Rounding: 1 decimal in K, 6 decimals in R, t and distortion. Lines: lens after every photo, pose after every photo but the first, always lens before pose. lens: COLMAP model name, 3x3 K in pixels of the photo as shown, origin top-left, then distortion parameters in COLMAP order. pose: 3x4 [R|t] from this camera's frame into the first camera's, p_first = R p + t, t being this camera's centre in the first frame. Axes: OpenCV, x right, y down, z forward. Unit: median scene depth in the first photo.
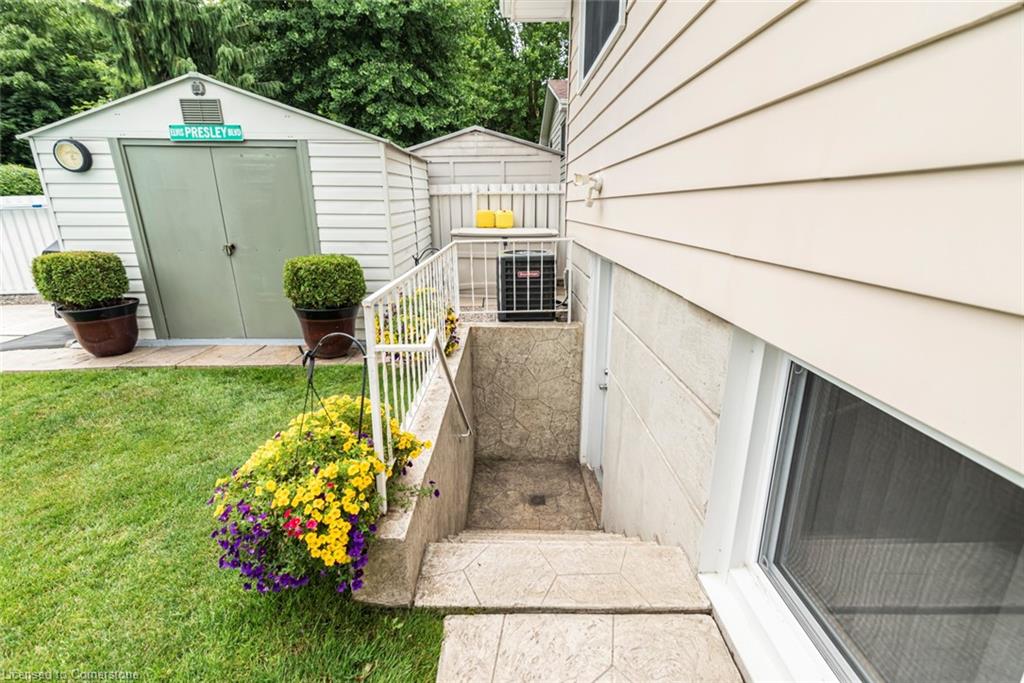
lens RADIAL K [[479.1, 0, 507.5], [0, 479.1, 340.4], [0, 0, 1]] dist [0.002458, 0.000041]
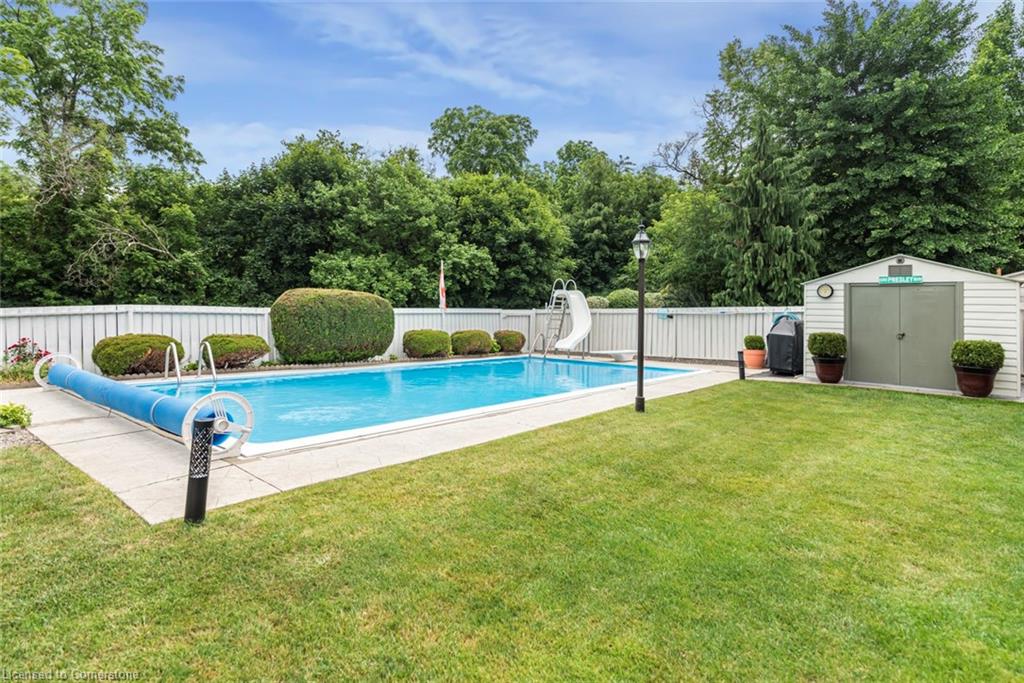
lens RADIAL K [[518.3, 0, 512.0], [0, 518.3, 301.1], [0, 0, 1]] dist [0.000070, 0.000133]
pose [[0.723380, 0.001381, -0.690448, -0.277730], [-0.207611, 0.954155, -0.215605, 0.455862], [0.658497, 0.299310, 0.690504, -1.522708]]
